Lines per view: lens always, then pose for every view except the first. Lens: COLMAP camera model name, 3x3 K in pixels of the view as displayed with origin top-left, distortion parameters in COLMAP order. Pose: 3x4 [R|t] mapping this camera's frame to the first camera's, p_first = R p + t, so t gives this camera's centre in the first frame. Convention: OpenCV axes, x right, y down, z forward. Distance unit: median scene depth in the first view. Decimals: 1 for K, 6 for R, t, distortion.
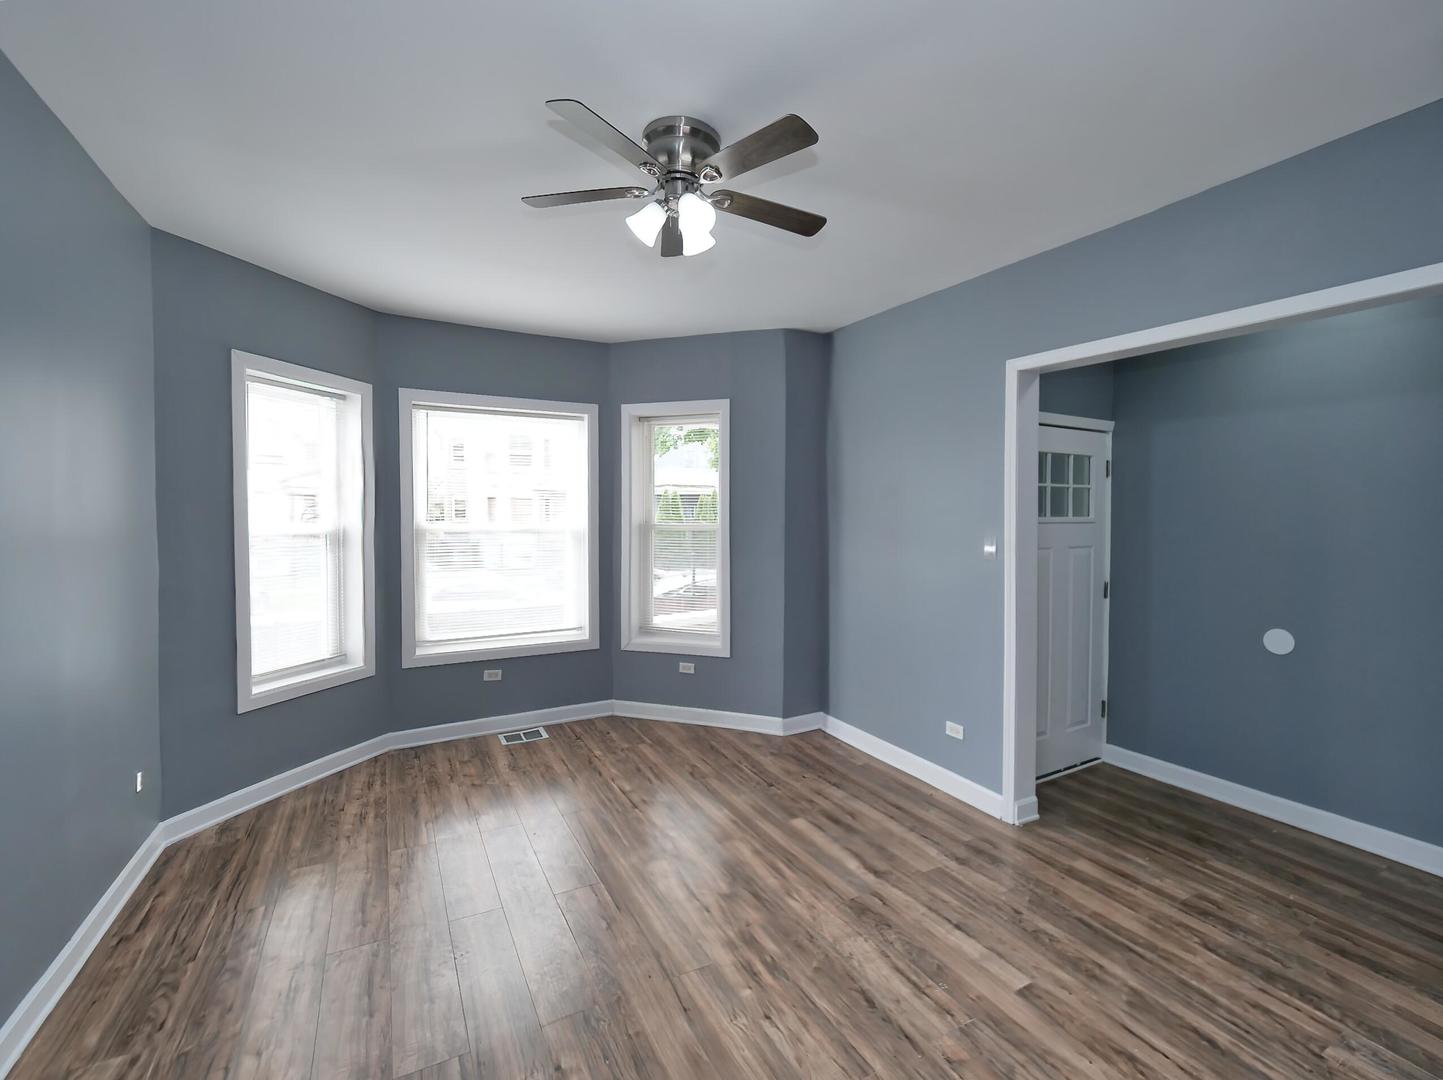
lens RADIAL K [[643.1, 0, 731.1], [0, 643.1, 517.7], [0, 0, 1]] dist [-0.002421, -0.000409]
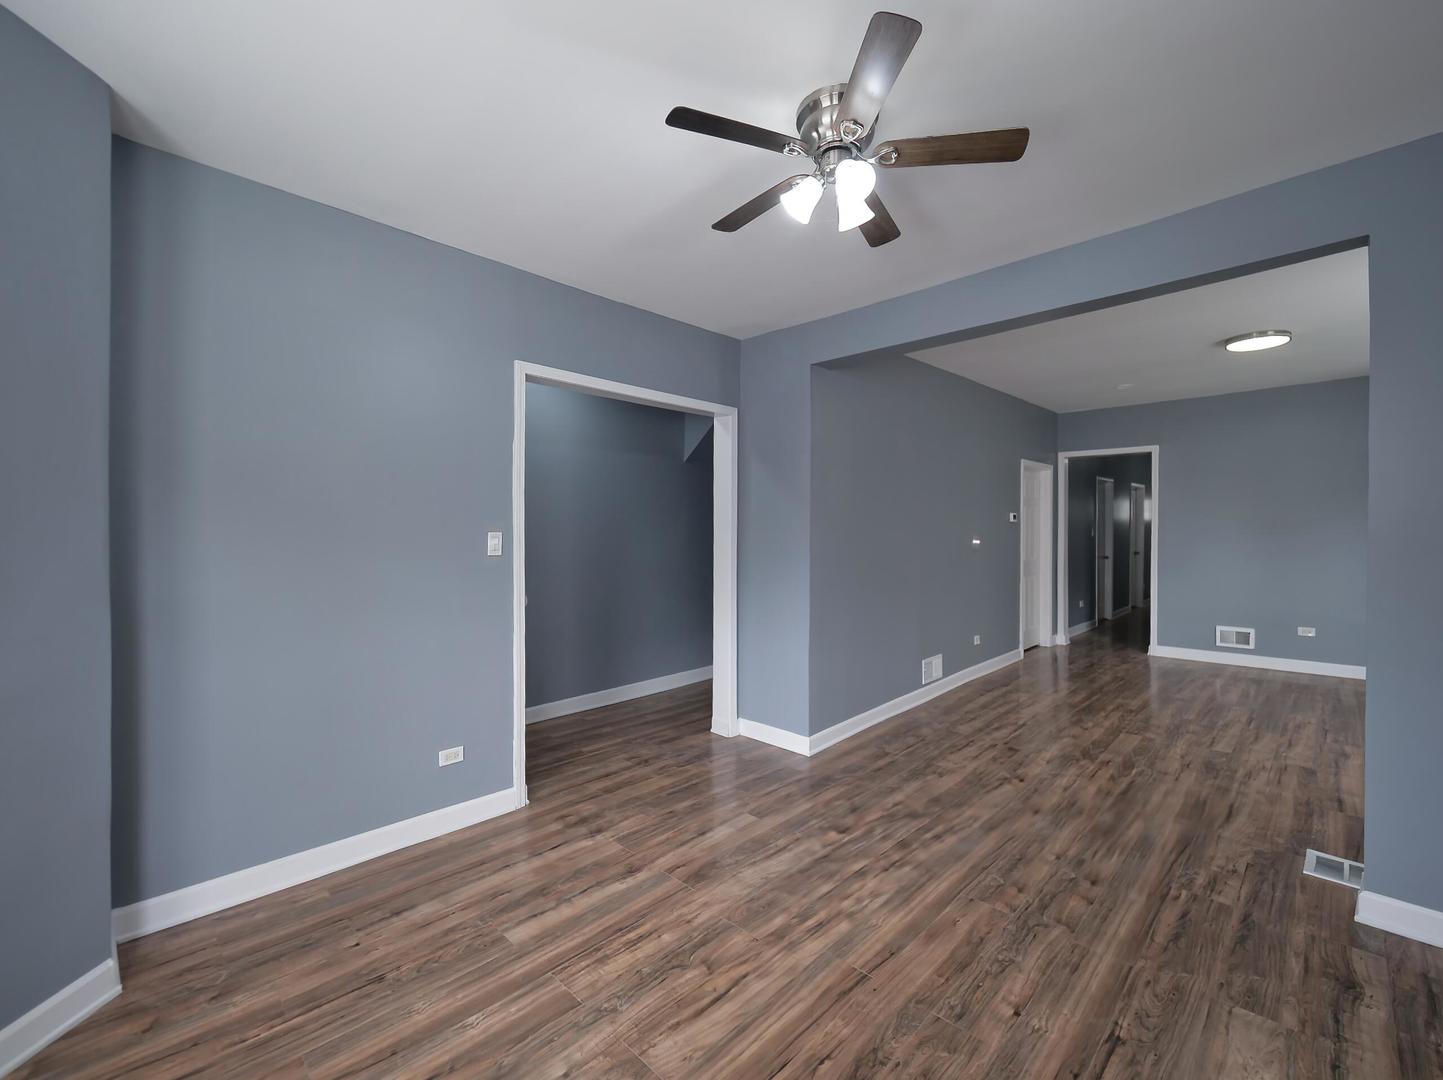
lens RADIAL K [[627.4, 0, 713.4], [0, 627.4, 535.5], [0, 0, 1]] dist [-0.000618, -0.000184]
pose [[-0.279610, -0.021081, 0.959882, -0.709469], [0.005349, 0.999709, 0.023514, 0.013644], [-0.960099, 0.011709, -0.279415, 1.120482]]
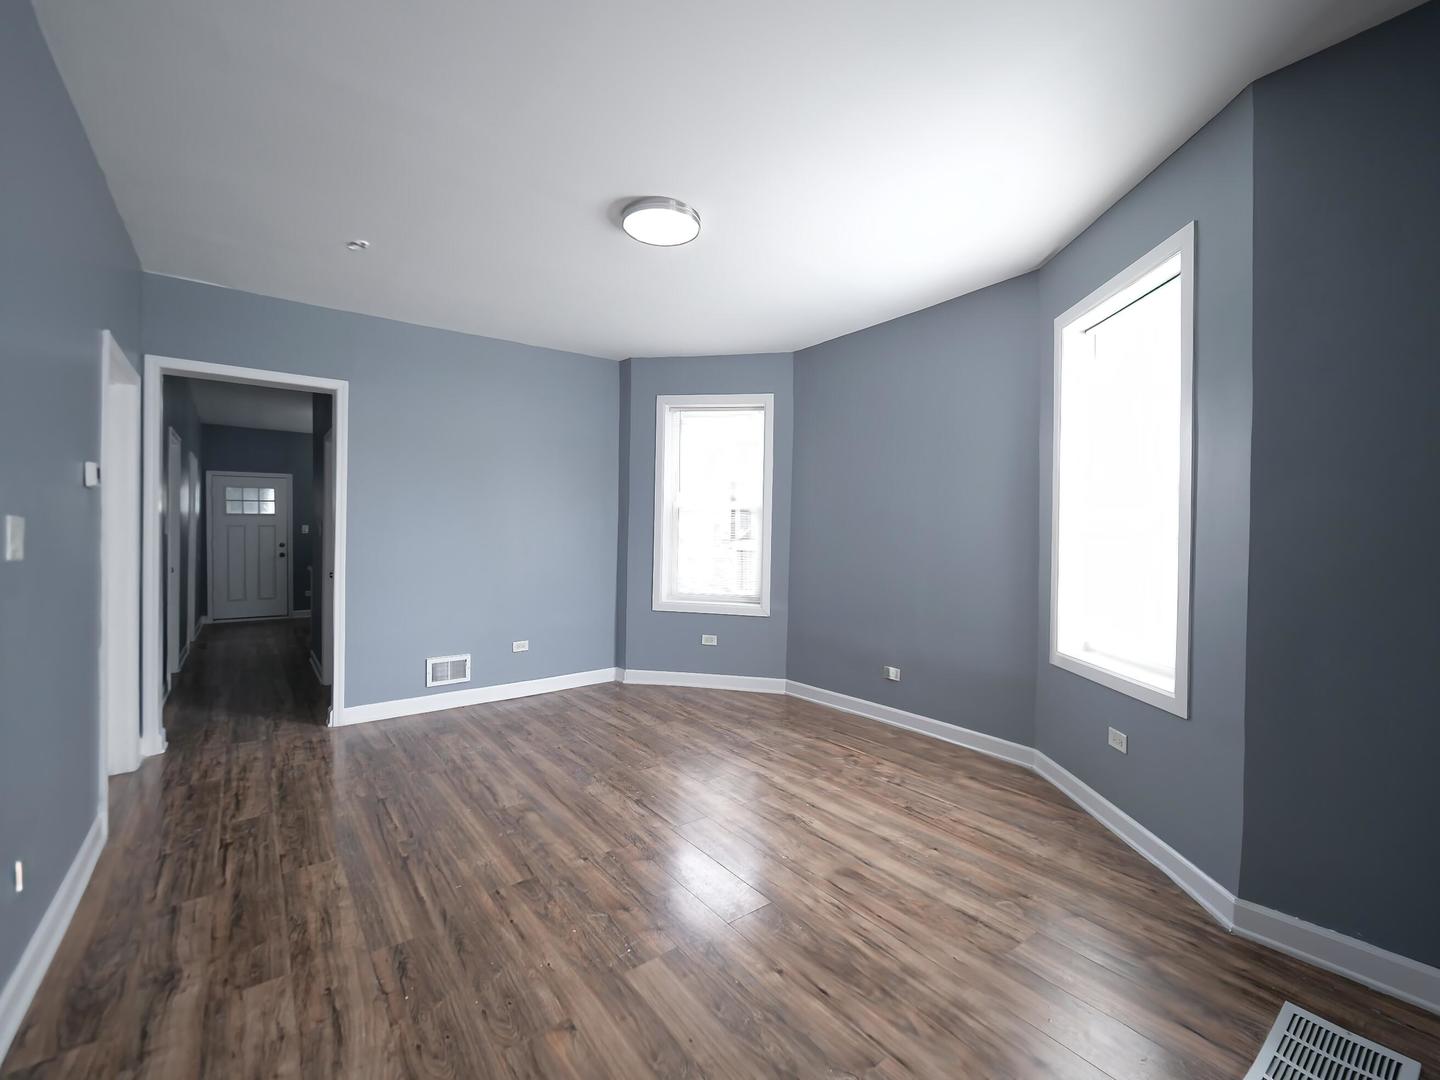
lens RADIAL K [[619.7, 0, 726.8], [0, 619.7, 531.0], [0, 0, 1]] dist [-0.001914, -0.000268]
pose [[-0.986920, -0.013066, -0.160678, 0.480235], [-0.013392, 0.999910, 0.000948, 0.072037], [0.160651, 0.003088, -0.987006, 0.388709]]
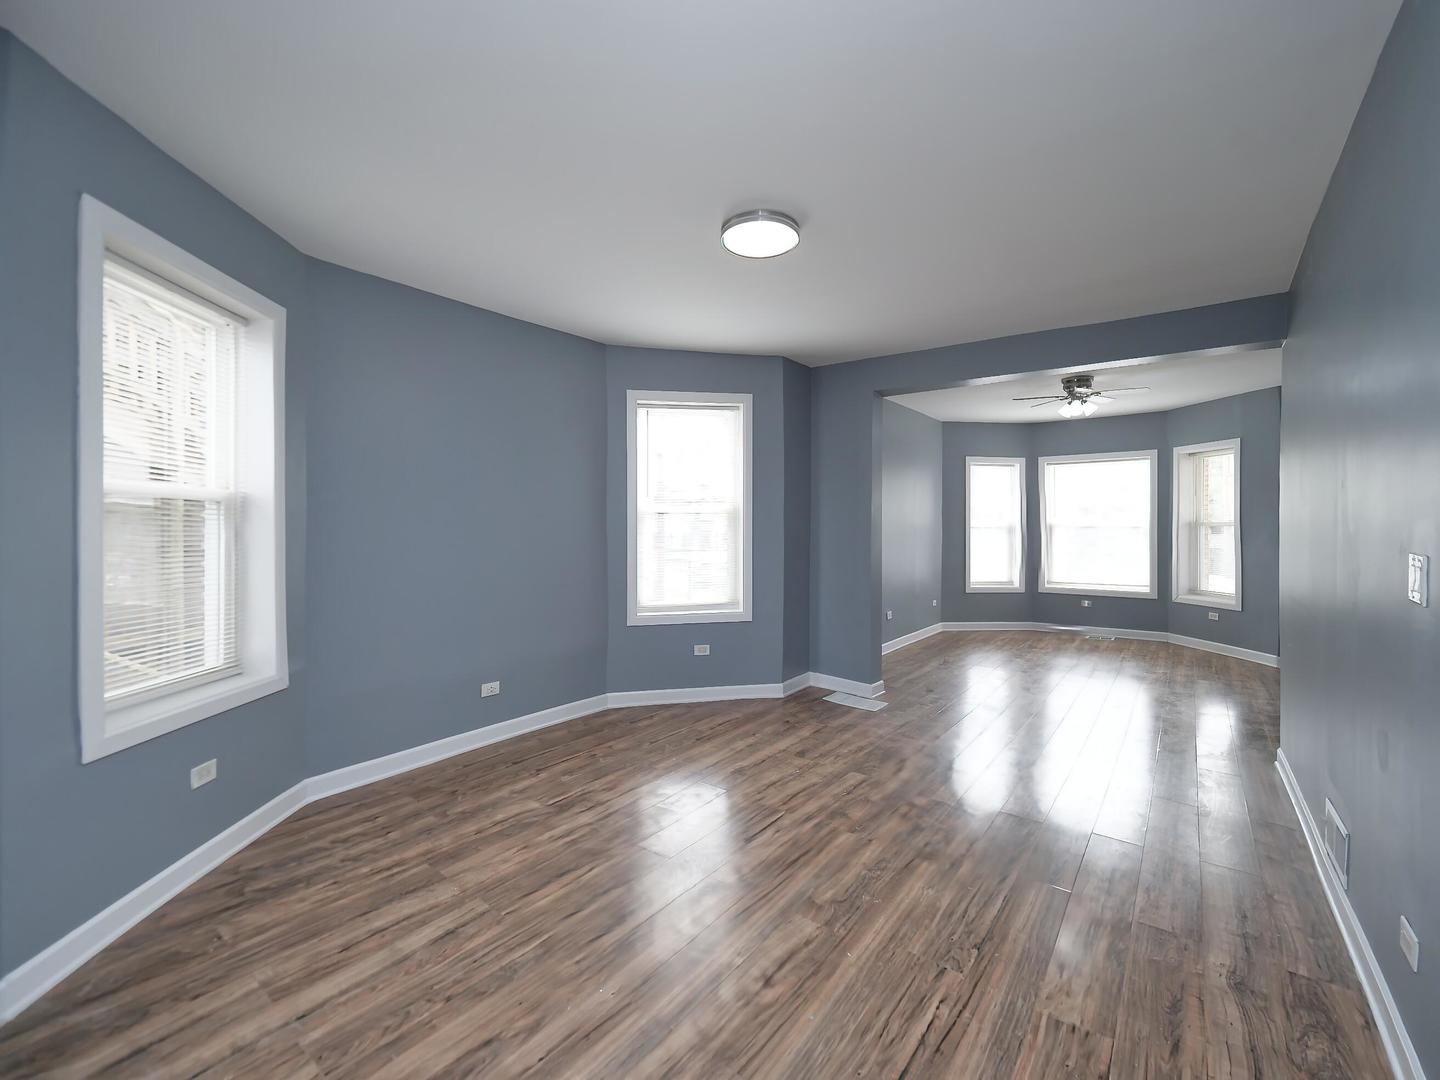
lens RADIAL K [[619.7, 0, 726.8], [0, 619.7, 531.0], [0, 0, 1]] dist [-0.001914, -0.000268]
pose [[0.416960, 0.002715, -0.908921, 1.310747], [-0.003801, 0.999992, 0.001243, 0.056919], [0.908917, 0.002937, 0.416967, -1.107621]]
